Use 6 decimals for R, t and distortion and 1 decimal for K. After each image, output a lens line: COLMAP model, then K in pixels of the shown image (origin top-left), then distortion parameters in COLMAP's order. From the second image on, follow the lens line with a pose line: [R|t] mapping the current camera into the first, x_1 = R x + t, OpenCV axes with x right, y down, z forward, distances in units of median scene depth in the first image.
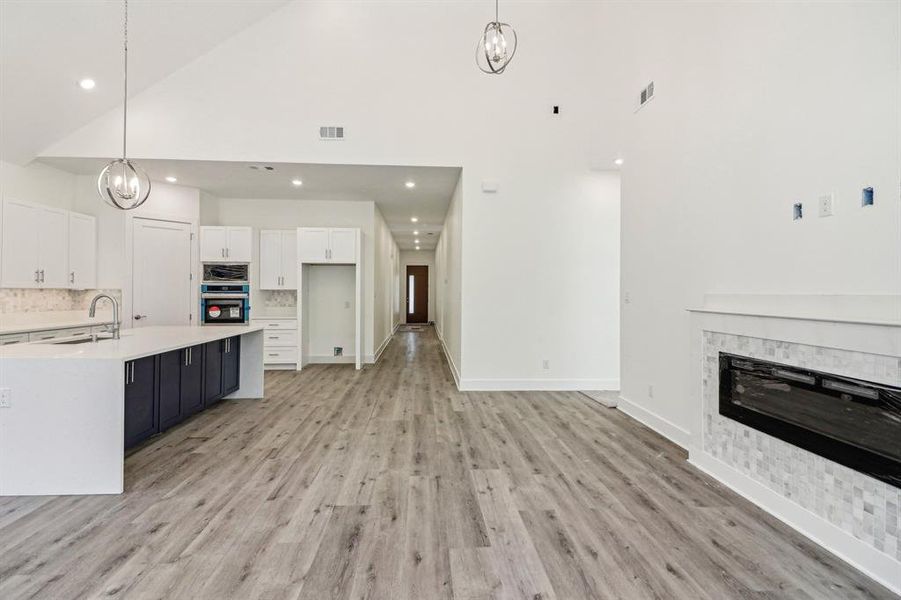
lens RADIAL K [[413.1, 0, 447.4], [0, 413.1, 288.5], [0, 0, 1]] dist [0.028435, -0.016924]
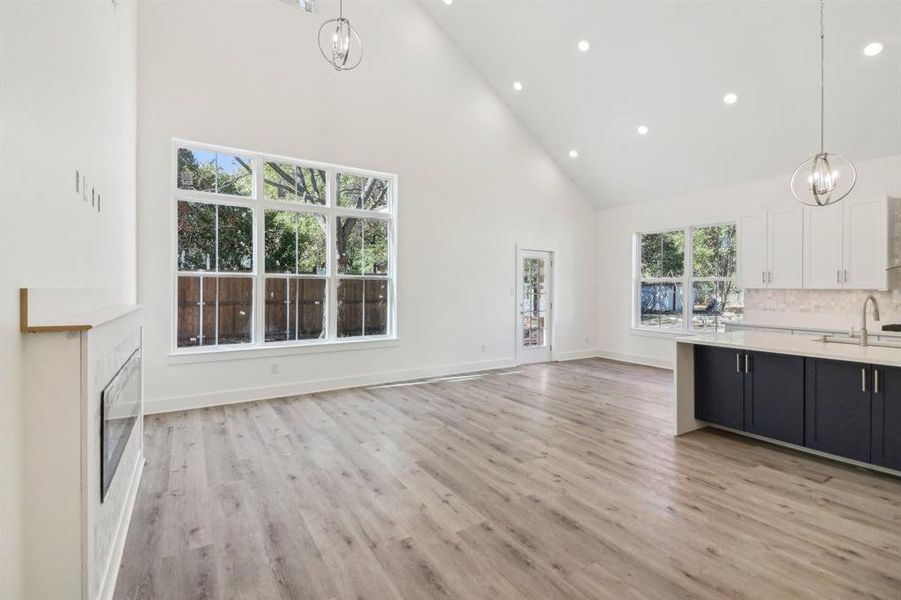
lens RADIAL K [[413.1, 0, 444.2], [0, 413.1, 289.5], [0, 0, 1]] dist [0.028435, -0.016924]
pose [[-0.883167, -0.007817, -0.468994, 0.433624], [-0.005247, 0.999963, -0.006785, 0.012359], [0.469029, -0.003532, -0.883175, 1.453740]]
